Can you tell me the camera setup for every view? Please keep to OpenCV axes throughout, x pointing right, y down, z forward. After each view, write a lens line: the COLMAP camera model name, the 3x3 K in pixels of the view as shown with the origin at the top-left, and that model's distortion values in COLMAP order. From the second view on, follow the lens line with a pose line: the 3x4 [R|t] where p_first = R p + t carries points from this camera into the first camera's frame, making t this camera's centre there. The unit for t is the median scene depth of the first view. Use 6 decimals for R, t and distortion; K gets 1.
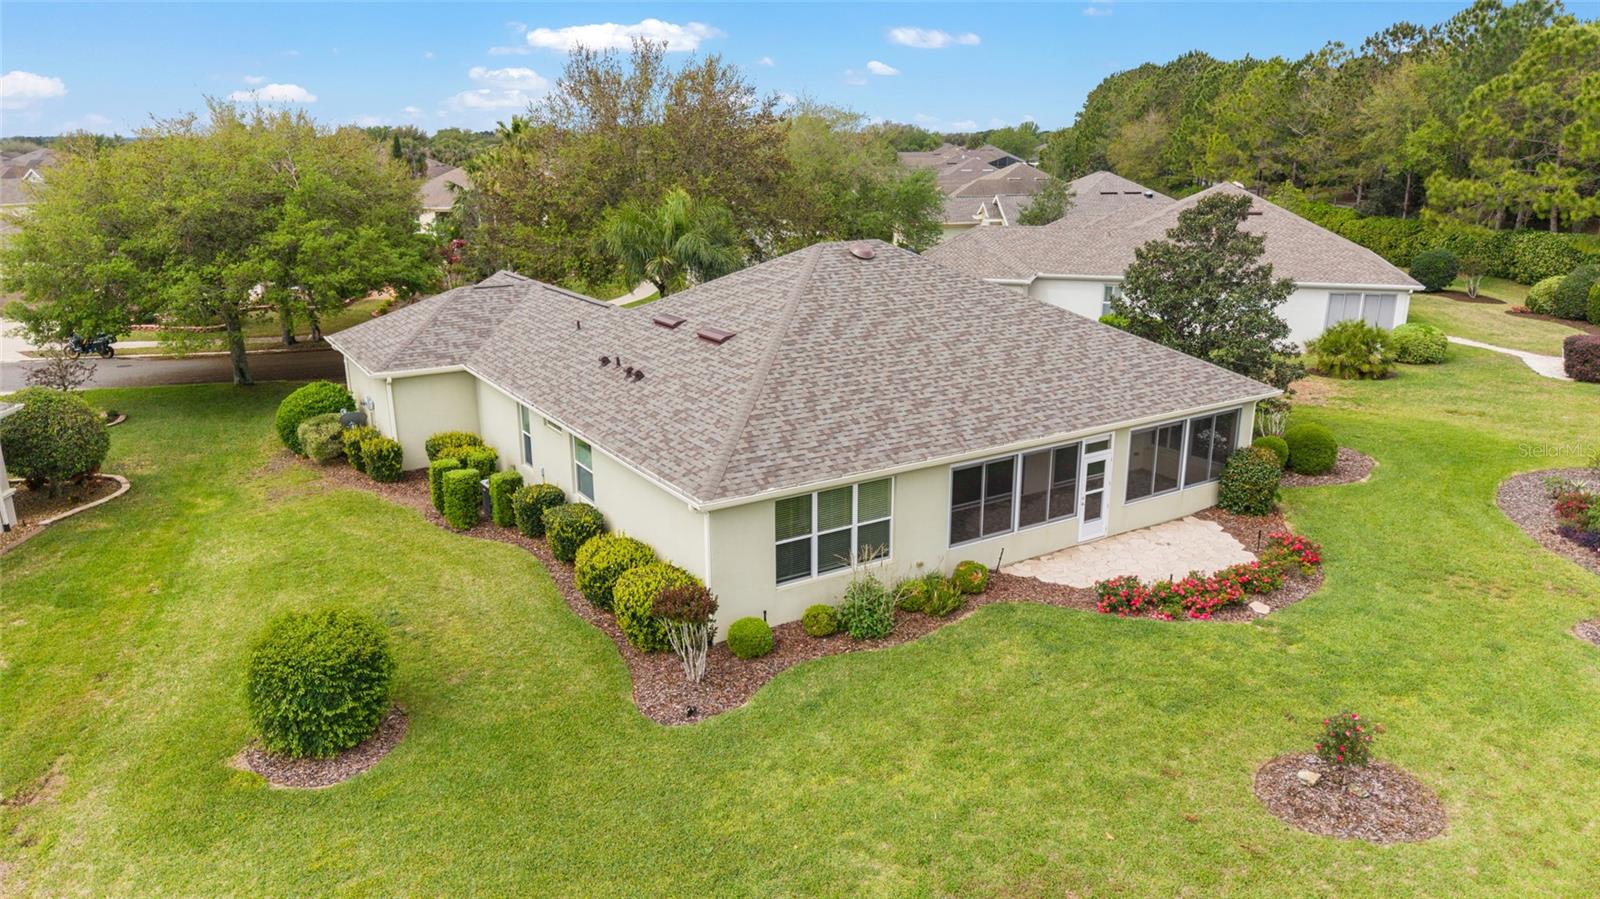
lens RADIAL K [[1068.6, 0, 794.2], [0, 1068.6, 453.5], [0, 0, 1]] dist [0.039165, -0.047264]
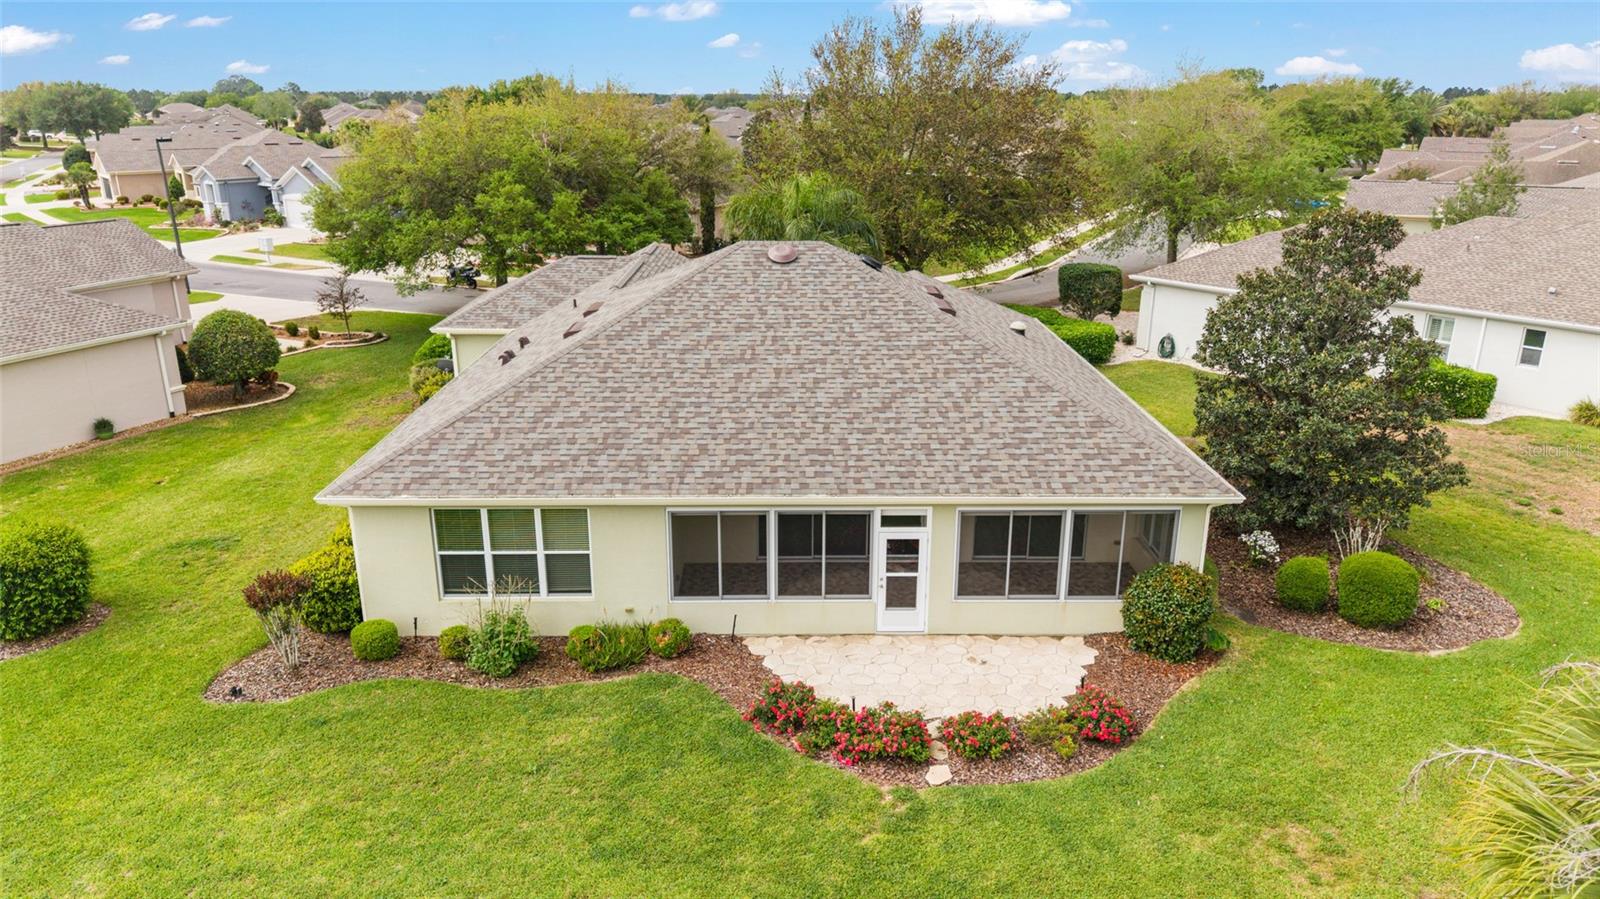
lens RADIAL K [[1068.6, 0, 788.4], [0, 1068.6, 437.9], [0, 0, 1]] dist [0.039165, -0.047264]
pose [[0.851897, 0.162906, -0.497729, 0.611333], [-0.149535, 0.986488, 0.066937, -0.111486], [0.501908, 0.017404, 0.864746, 0.264113]]
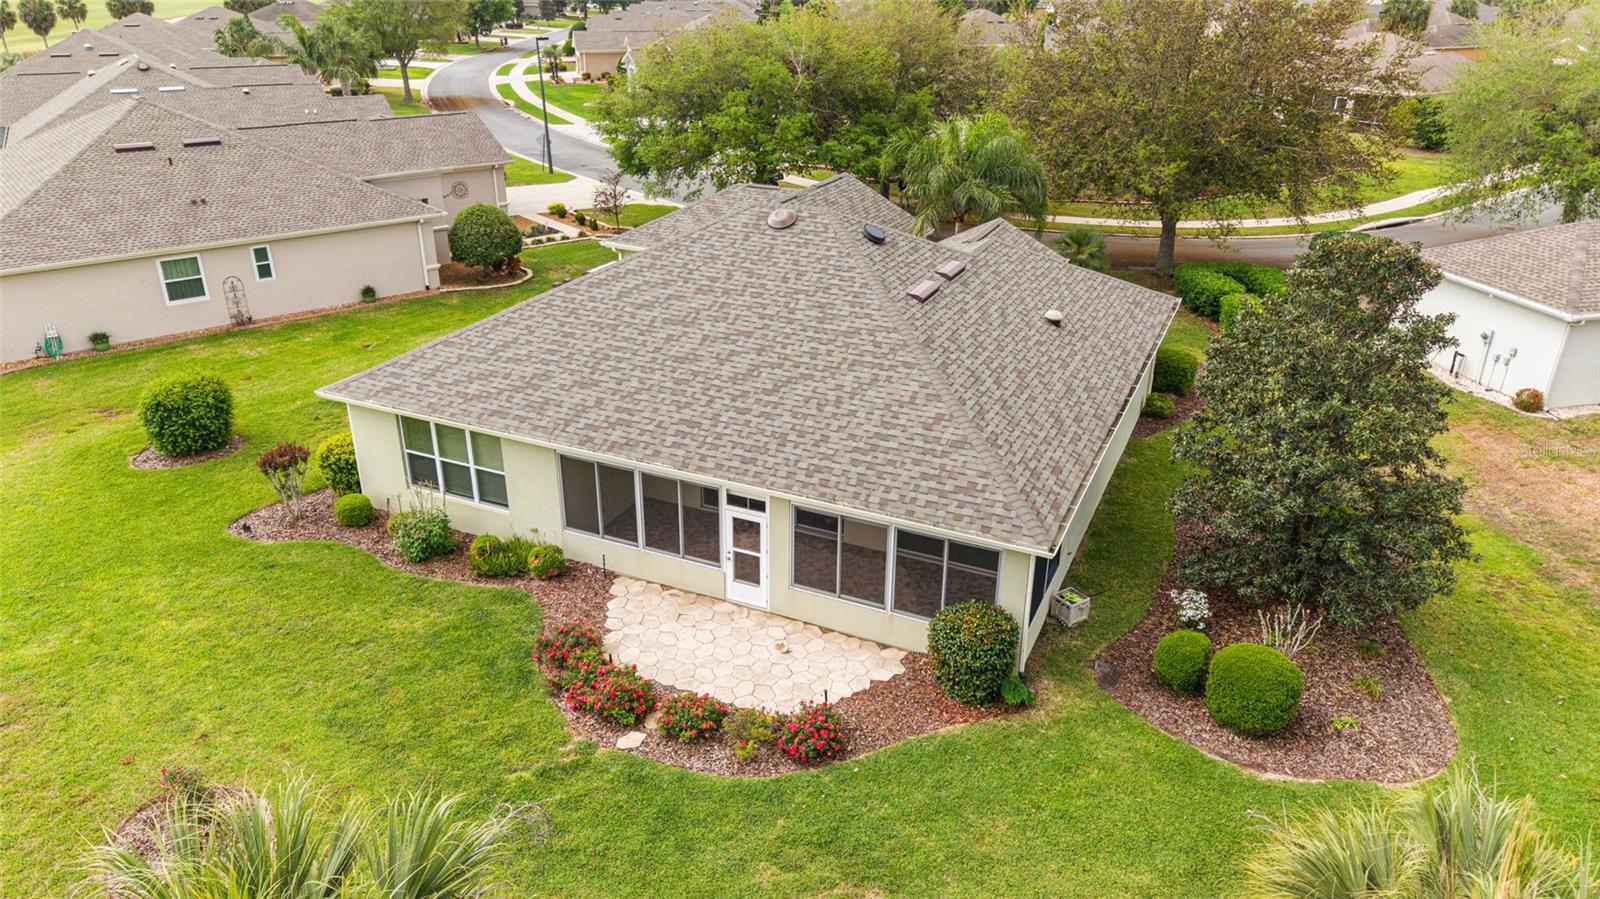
lens RADIAL K [[1068.6, 0, 799.1], [0, 1068.6, 440.9], [0, 0, 1]] dist [0.039165, -0.047264]
pose [[0.545830, 0.348530, -0.761969, 0.945601], [-0.243563, 0.936113, 0.253711, -0.280523], [0.801715, 0.047104, 0.595848, 0.542294]]
